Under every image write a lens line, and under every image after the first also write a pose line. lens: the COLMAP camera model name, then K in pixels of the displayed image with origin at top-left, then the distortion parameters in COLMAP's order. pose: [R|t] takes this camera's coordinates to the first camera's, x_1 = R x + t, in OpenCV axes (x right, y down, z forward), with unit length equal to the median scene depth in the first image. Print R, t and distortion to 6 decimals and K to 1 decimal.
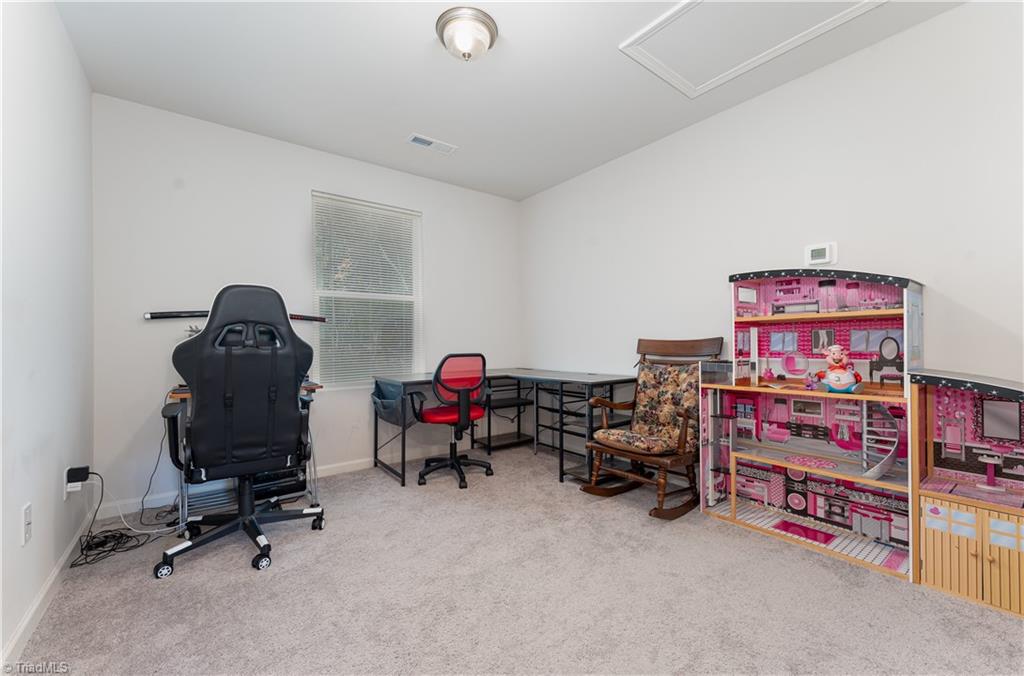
lens RADIAL K [[421.6, 0, 512.8], [0, 421.6, 340.3], [0, 0, 1]] dist [-0.002015, 0.000748]
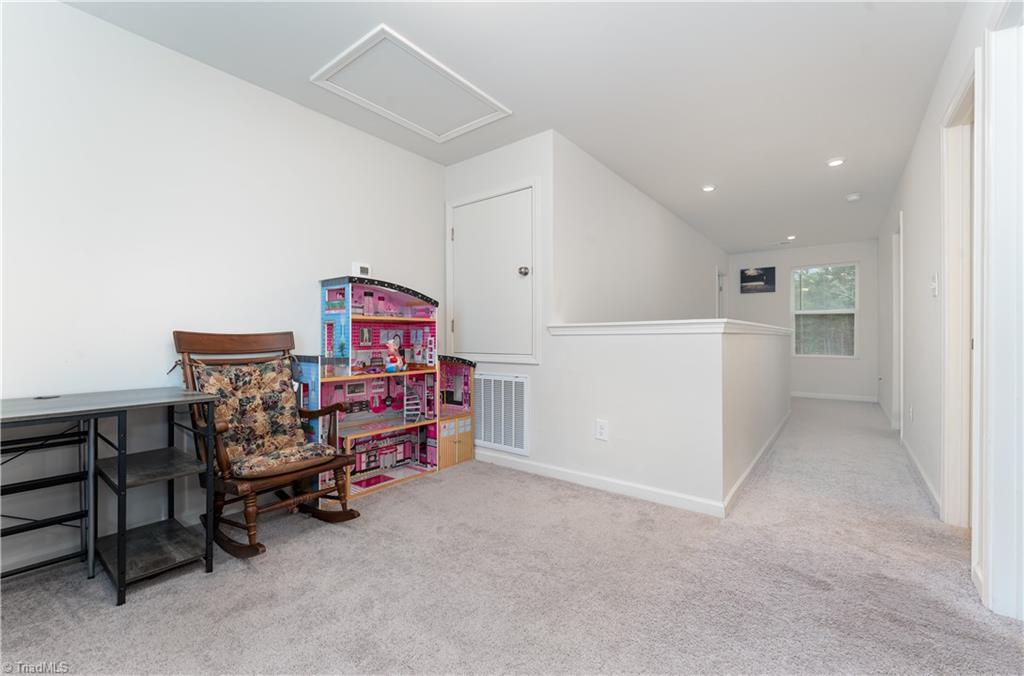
lens RADIAL K [[421.6, 0, 512.1], [0, 421.6, 339.0], [0, 0, 1]] dist [-0.002015, 0.000748]
pose [[-0.257159, 0.005639, 0.966353, -0.673871], [-0.003384, 0.999972, -0.006736, 0.016533], [-0.966363, -0.005003, -0.257132, 0.890112]]
